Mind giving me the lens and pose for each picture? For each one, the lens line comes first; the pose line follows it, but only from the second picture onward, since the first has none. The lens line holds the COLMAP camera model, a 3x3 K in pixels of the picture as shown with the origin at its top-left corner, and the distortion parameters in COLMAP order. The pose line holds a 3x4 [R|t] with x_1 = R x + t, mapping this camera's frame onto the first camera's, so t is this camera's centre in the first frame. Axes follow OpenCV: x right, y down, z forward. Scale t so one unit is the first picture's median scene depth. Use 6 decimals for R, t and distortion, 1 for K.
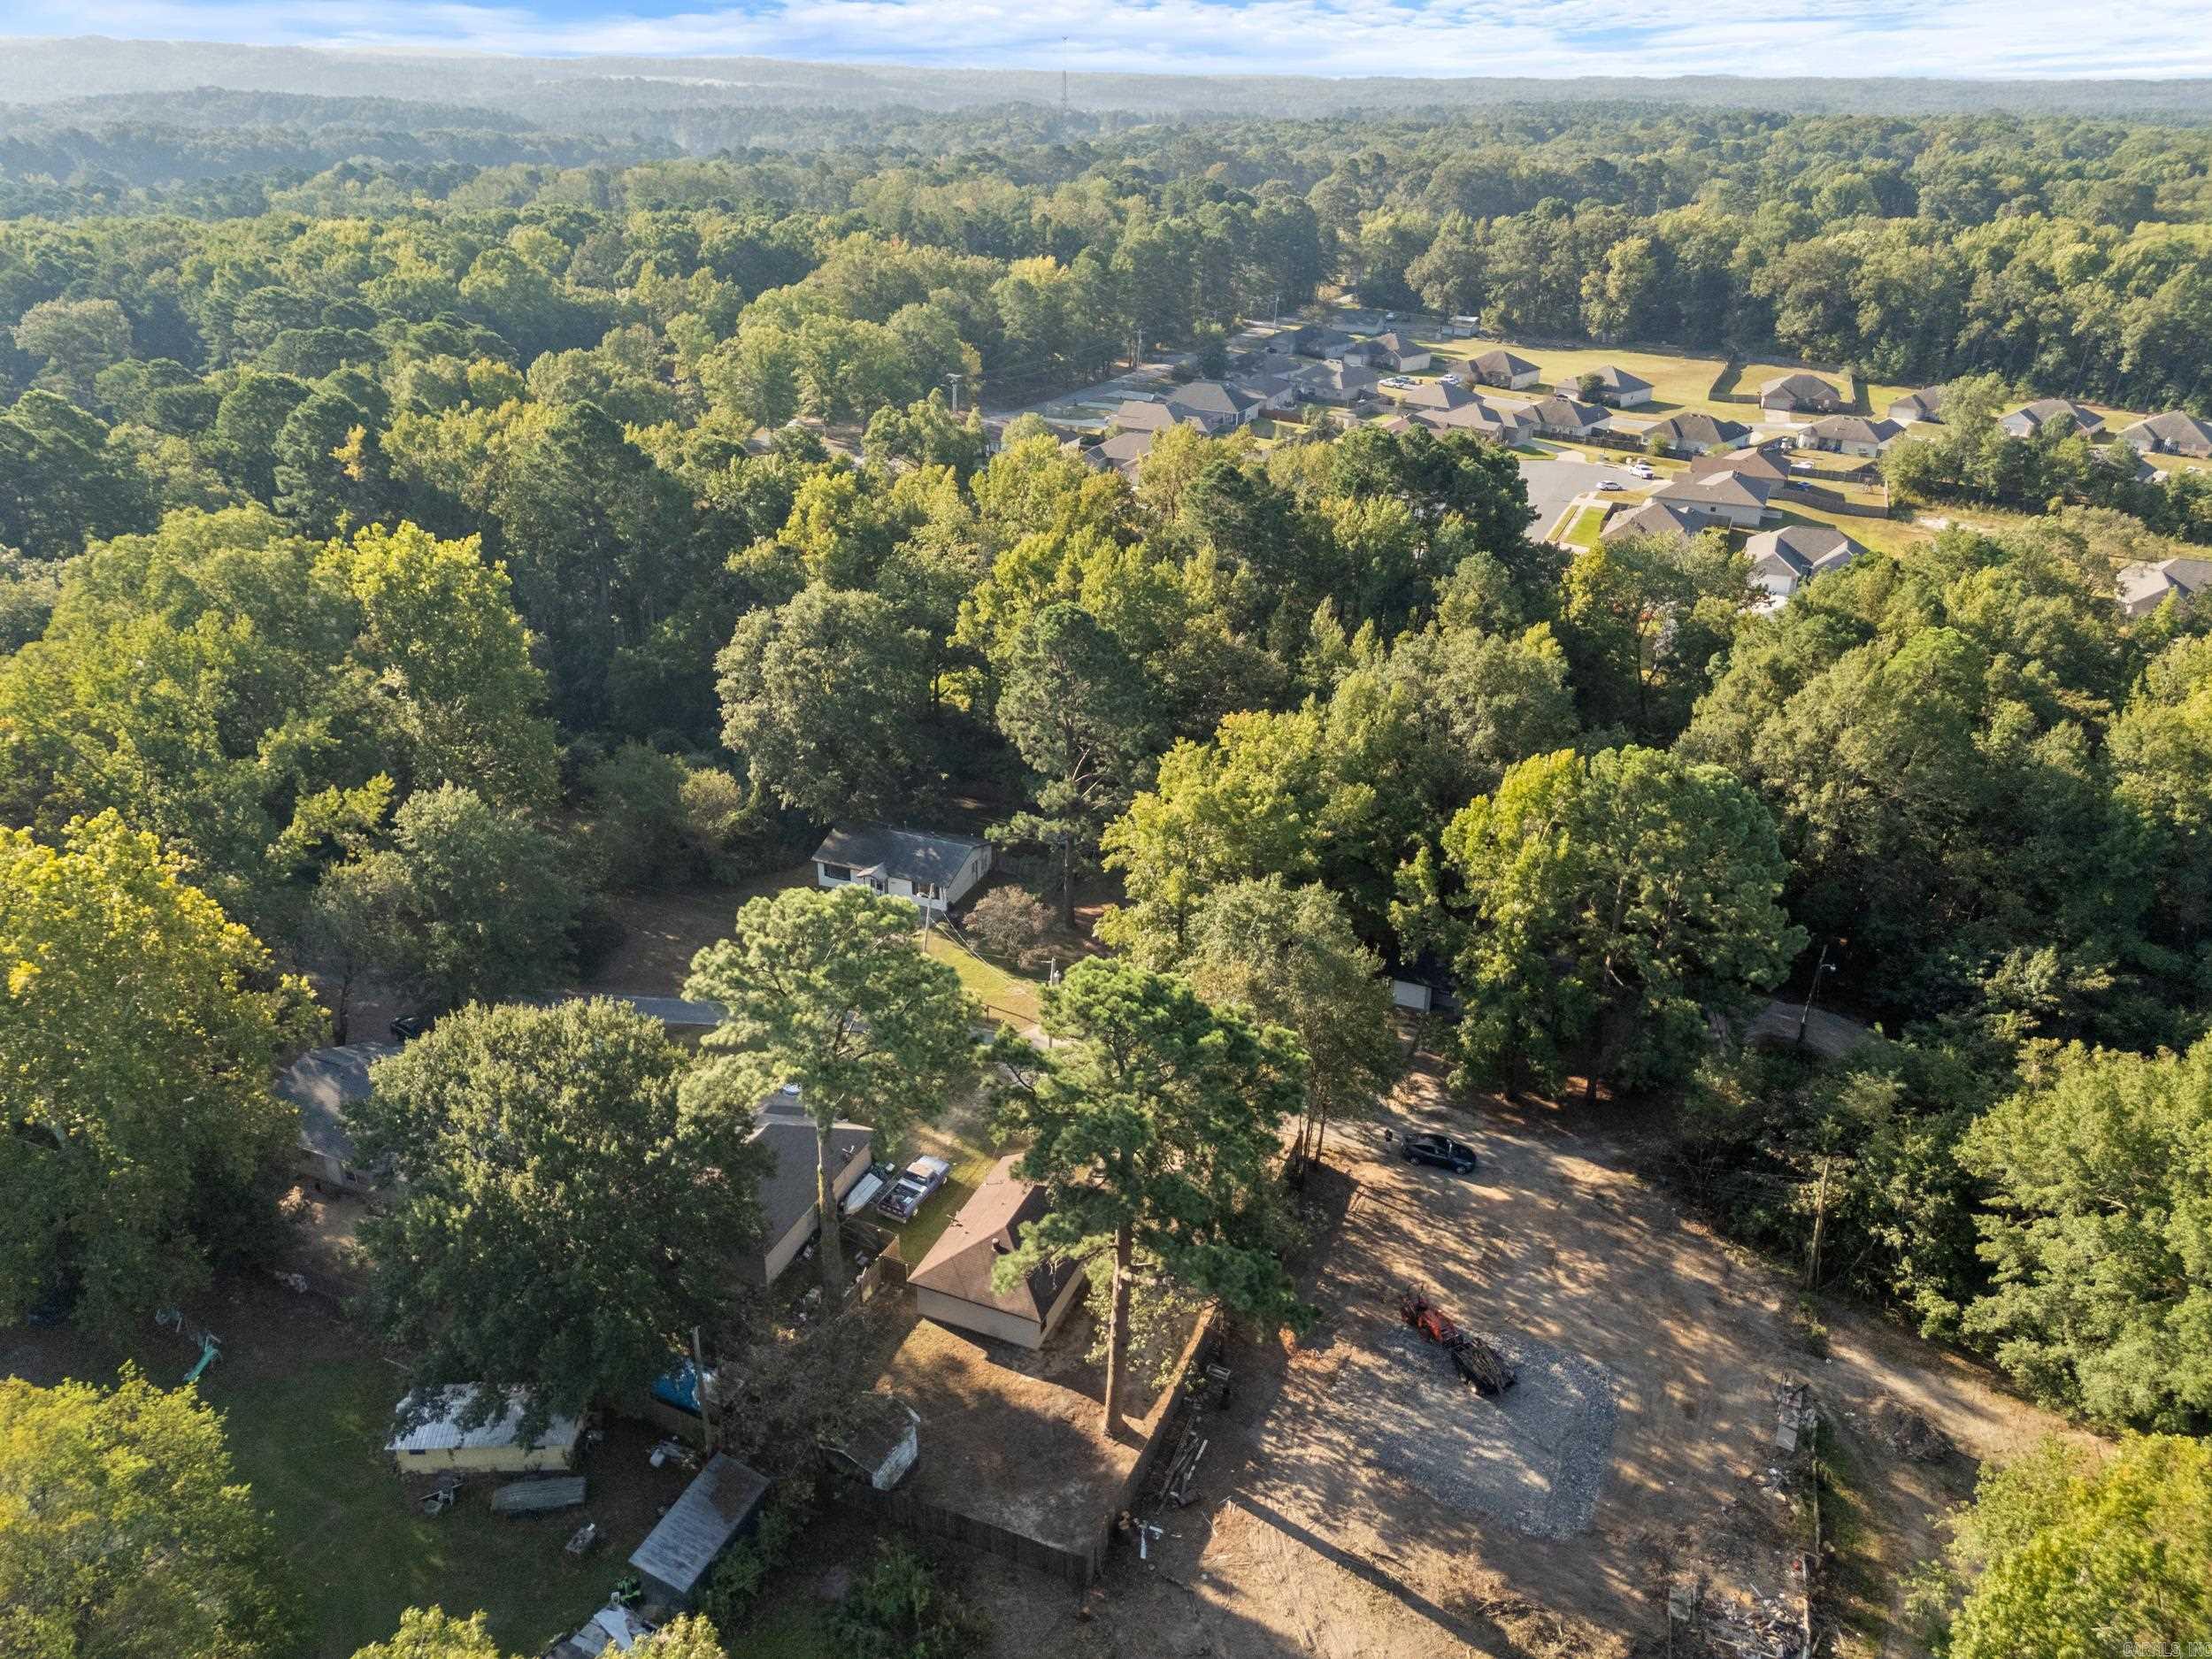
lens RADIAL K [[1612.0, 0, 1102.7], [0, 1612.0, 825.1], [0, 0, 1]] dist [0.070238, -0.058212]
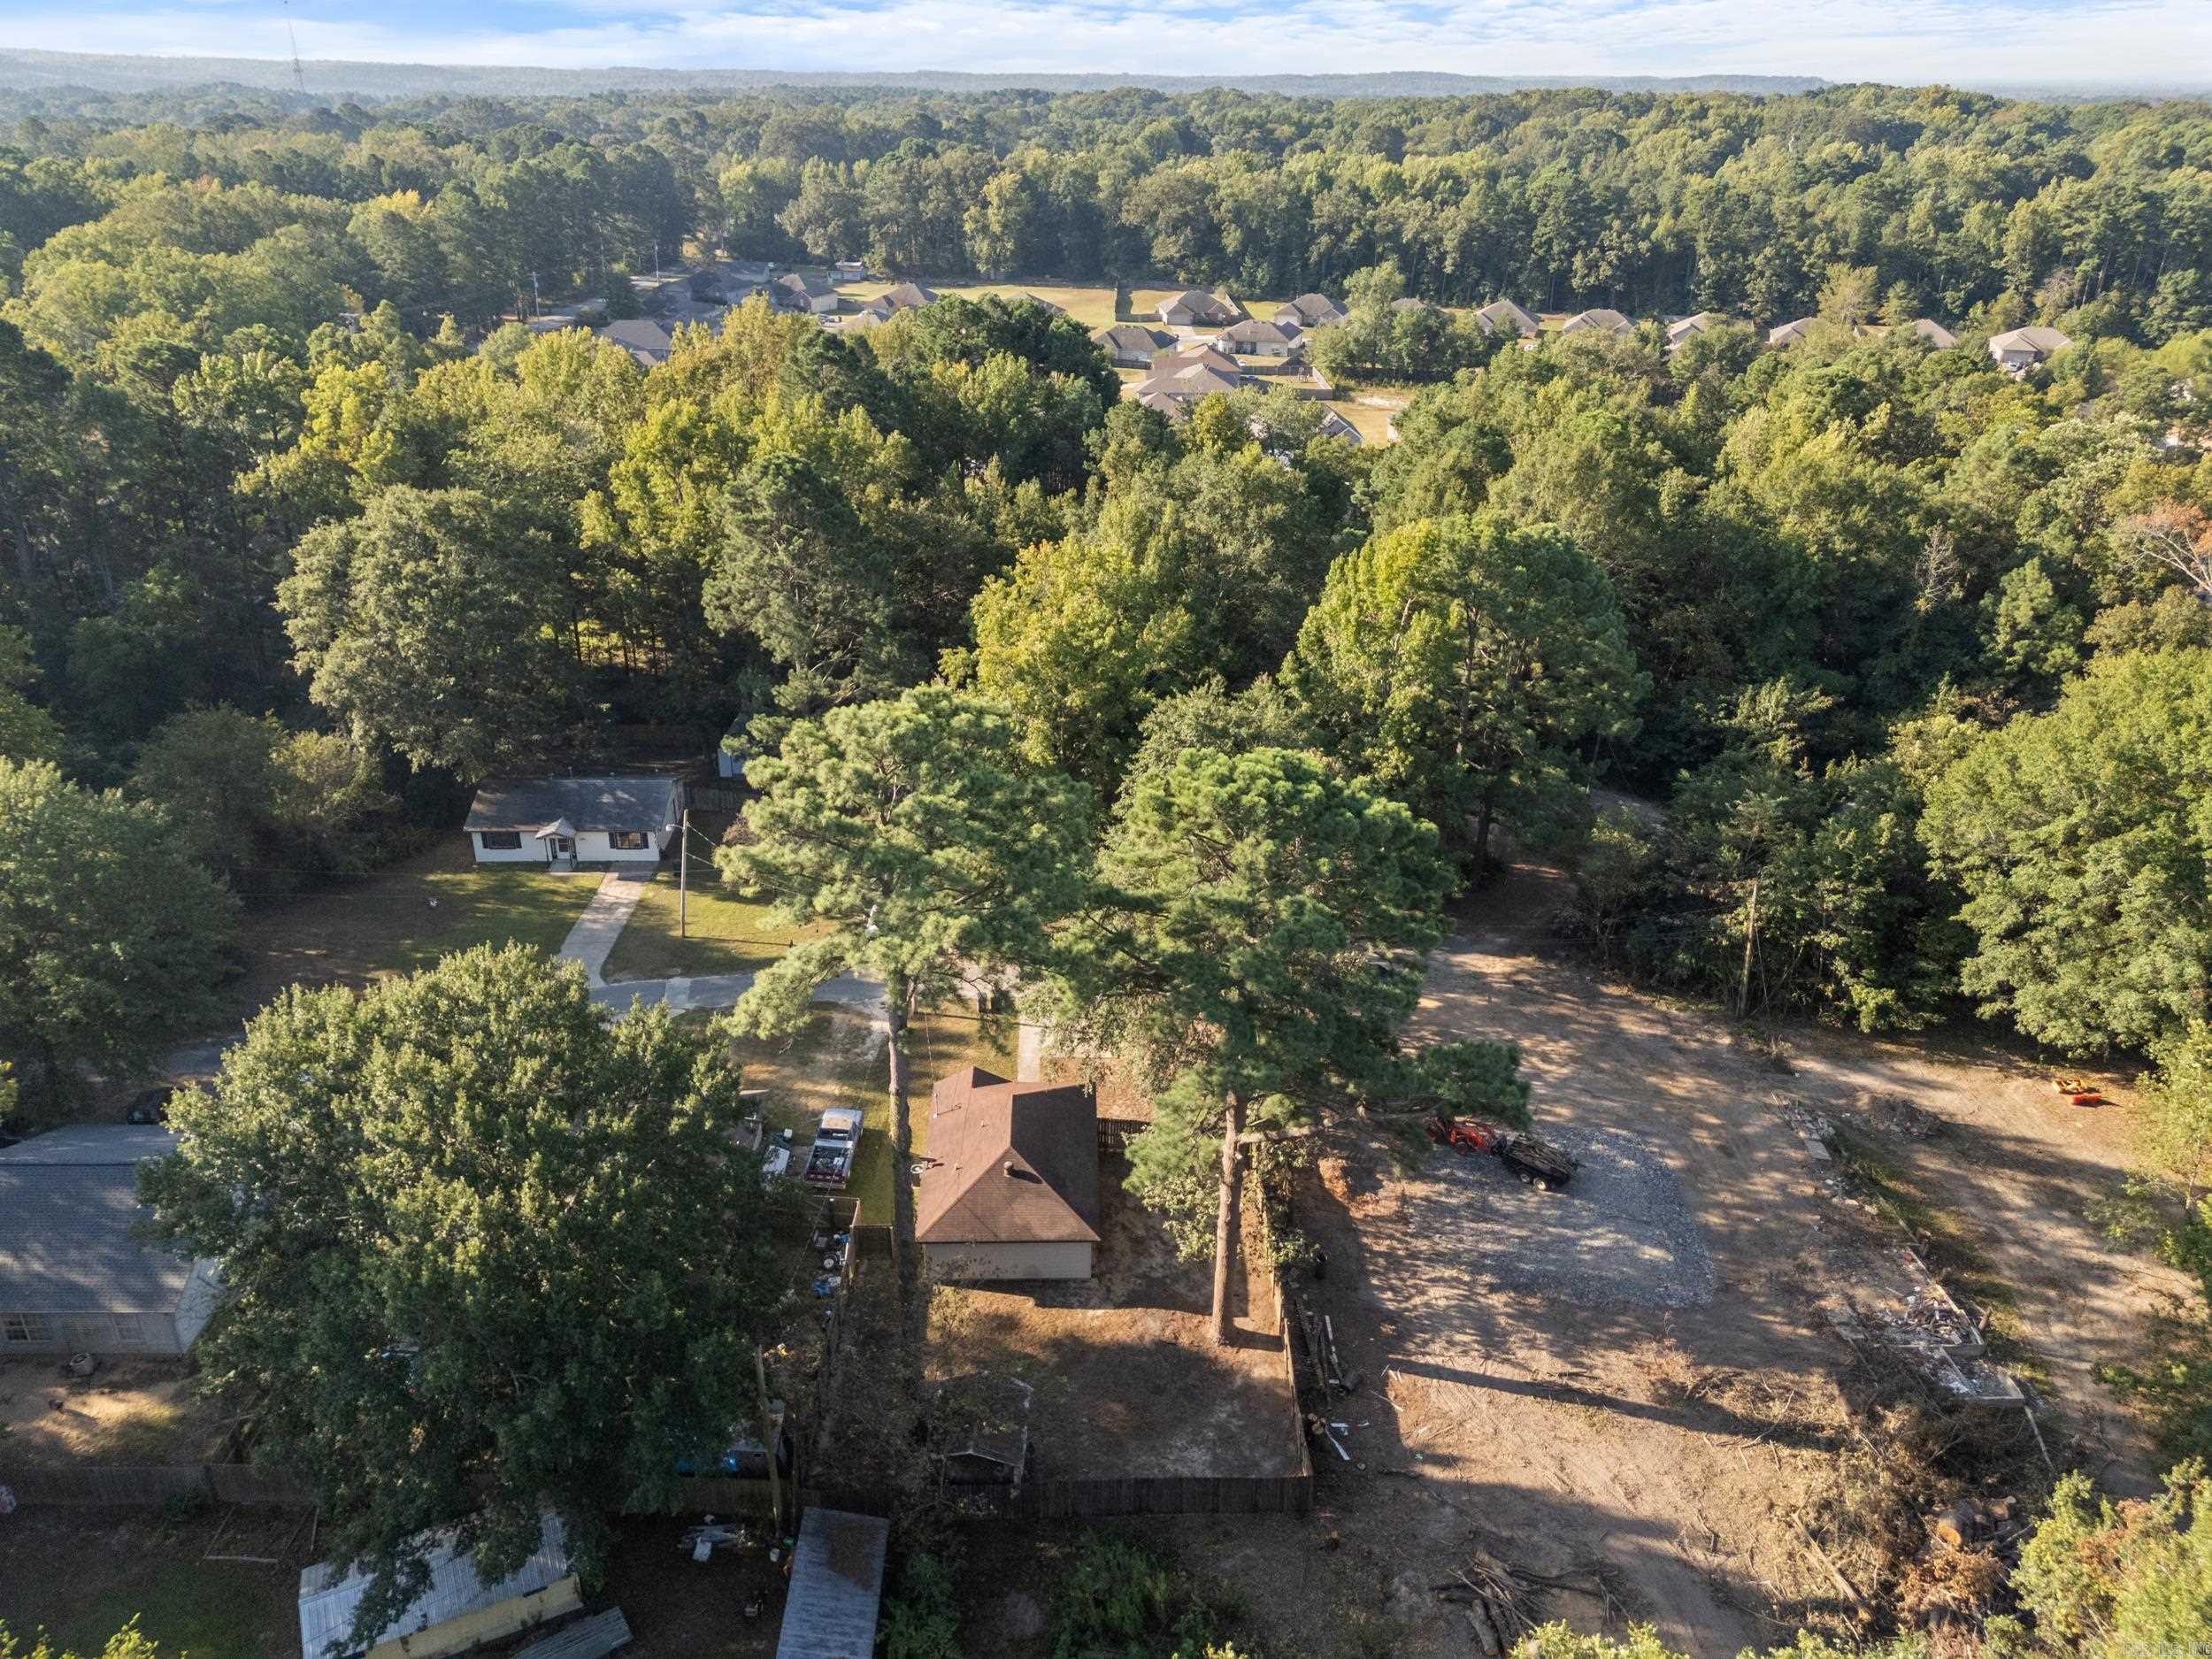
lens RADIAL K [[1612.0, 0, 1102.7], [0, 1612.0, 825.1], [0, 0, 1]] dist [0.070238, -0.058212]
pose [[0.915222, -0.173872, 0.363507, -0.181838], [0.172676, 0.984318, 0.036062, 0.043760], [-0.364077, 0.029764, 0.930893, 0.144028]]
